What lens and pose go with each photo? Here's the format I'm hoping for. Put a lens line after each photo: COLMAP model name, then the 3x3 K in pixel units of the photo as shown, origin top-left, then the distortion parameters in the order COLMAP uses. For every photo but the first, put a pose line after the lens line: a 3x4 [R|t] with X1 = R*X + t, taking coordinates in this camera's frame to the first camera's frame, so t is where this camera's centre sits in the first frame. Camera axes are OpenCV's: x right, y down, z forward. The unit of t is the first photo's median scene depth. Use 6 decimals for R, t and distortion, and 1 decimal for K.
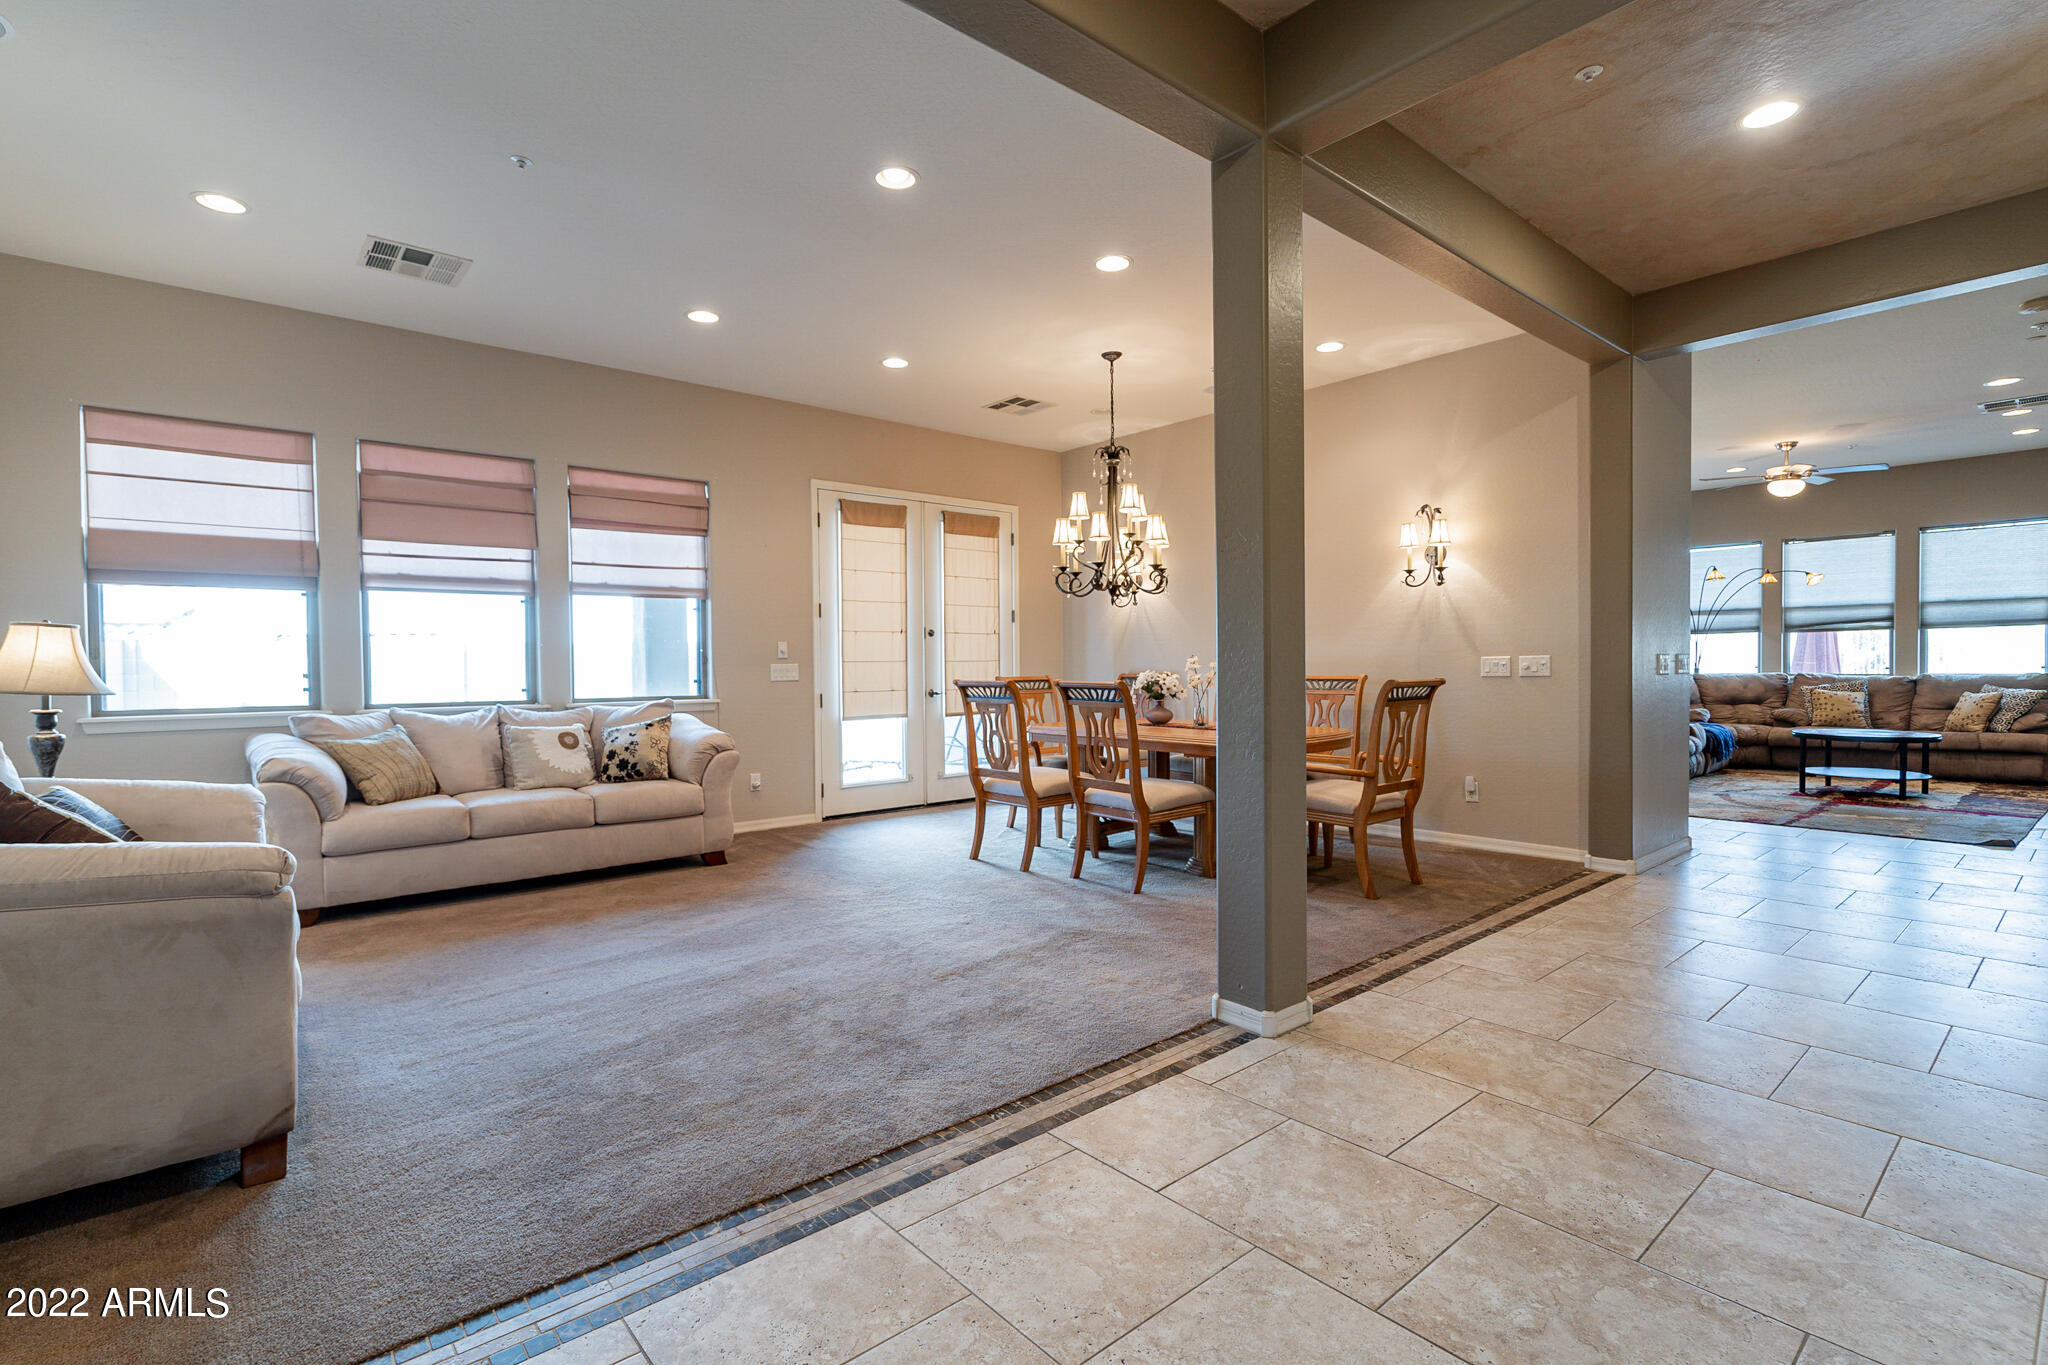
lens RADIAL K [[937.0, 0, 1017.3], [0, 937.0, 684.7], [0, 0, 1]] dist [-0.002174, 0.000142]
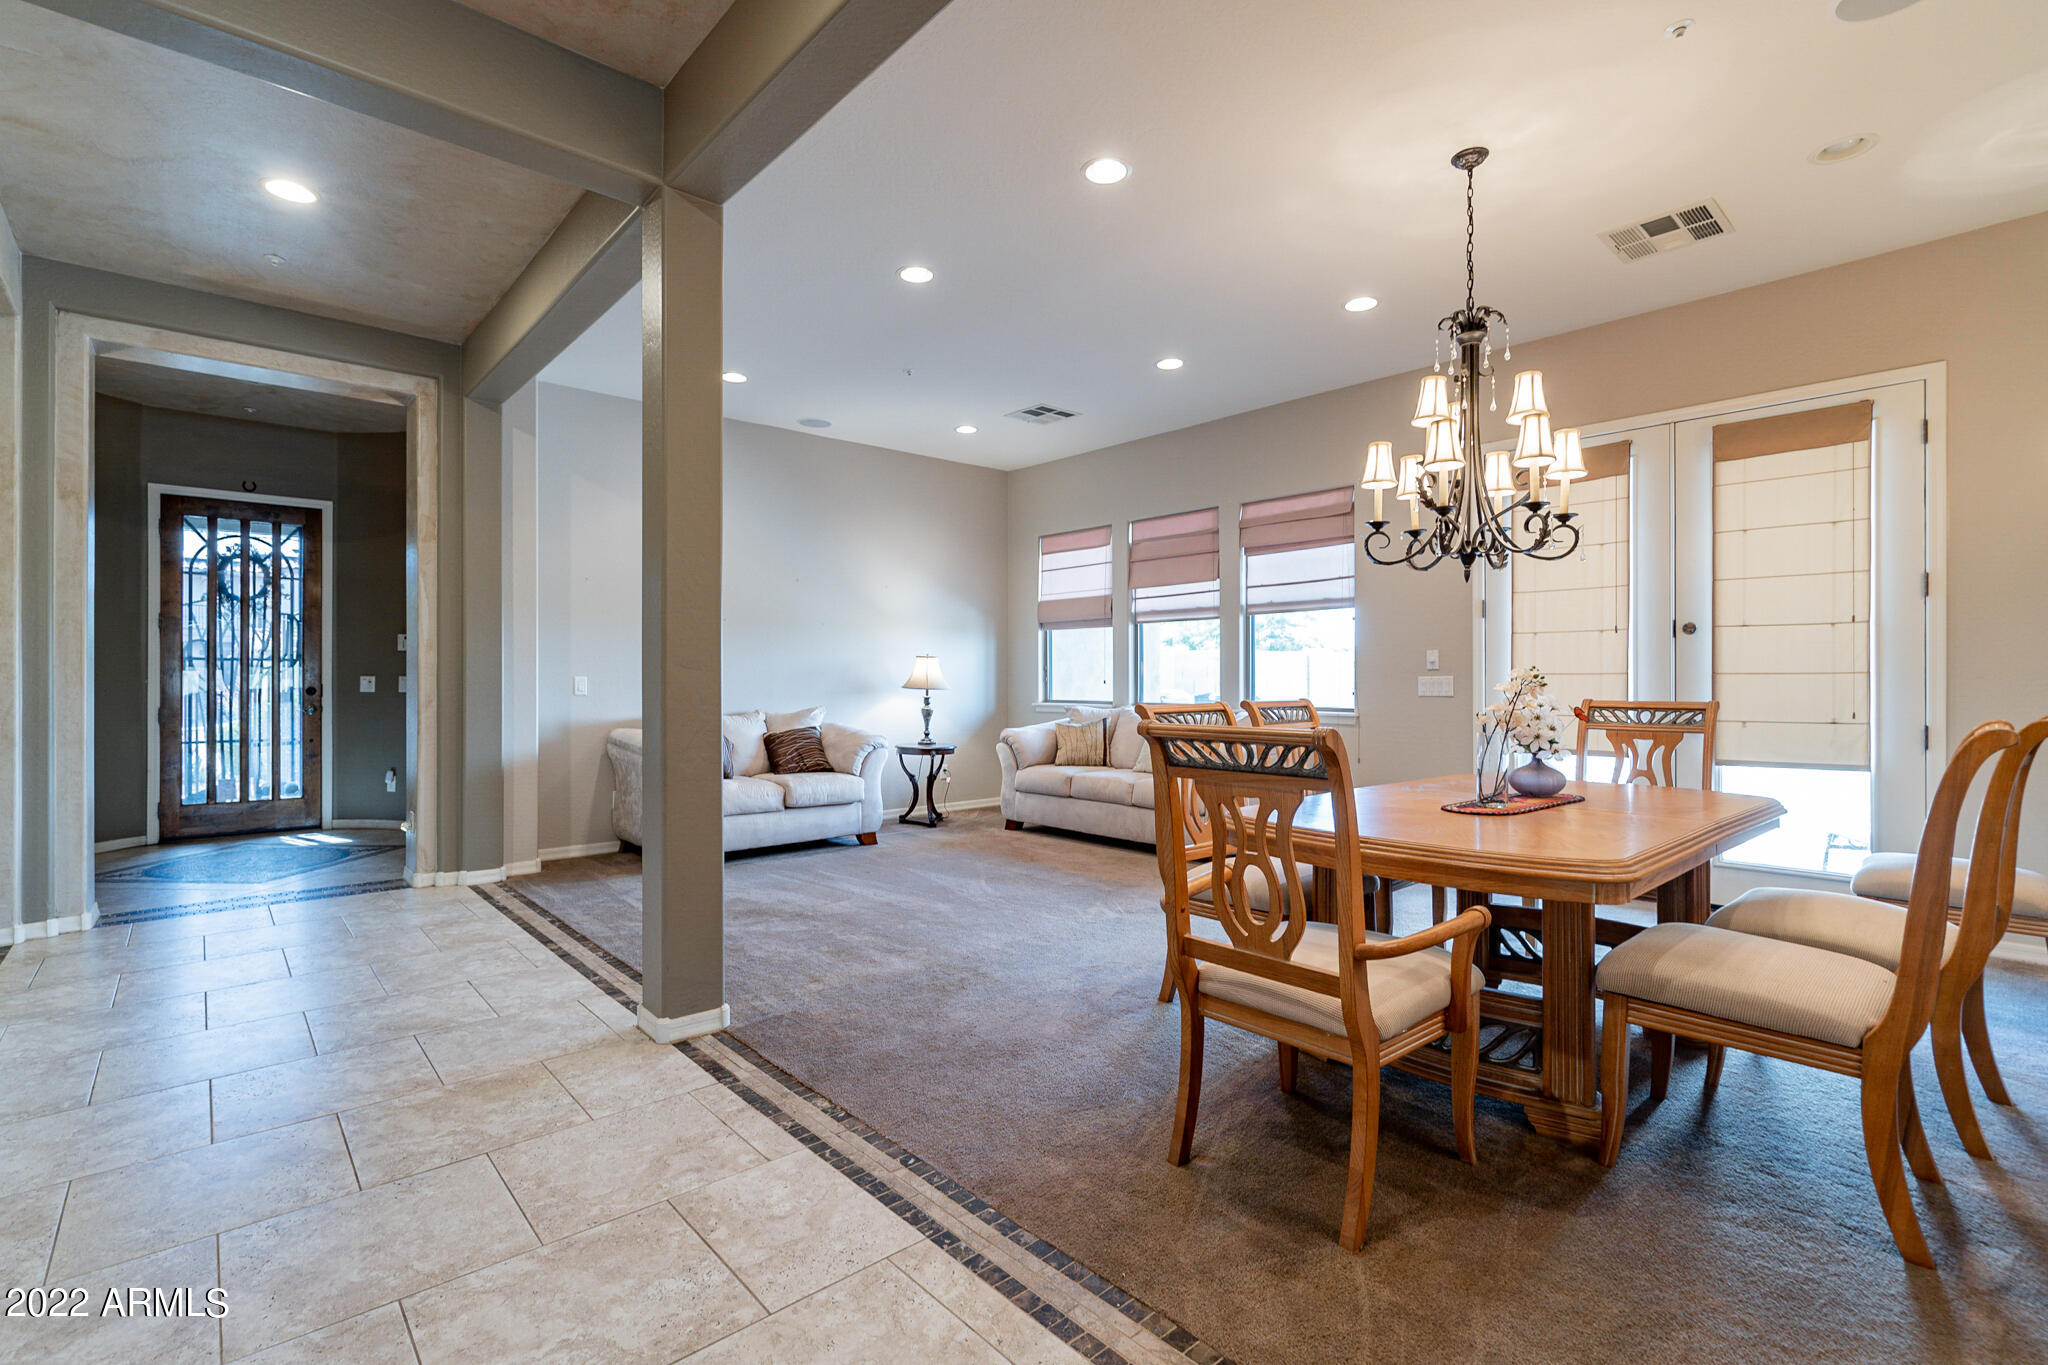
lens RADIAL K [[937.0, 0, 1005.1], [0, 937.0, 671.0], [0, 0, 1]] dist [-0.002174, 0.000142]
pose [[0.015453, 0.001978, -0.999879, 1.070232], [-0.022782, 0.999739, 0.001626, -0.035739], [0.999621, 0.022754, 0.015494, 1.097814]]
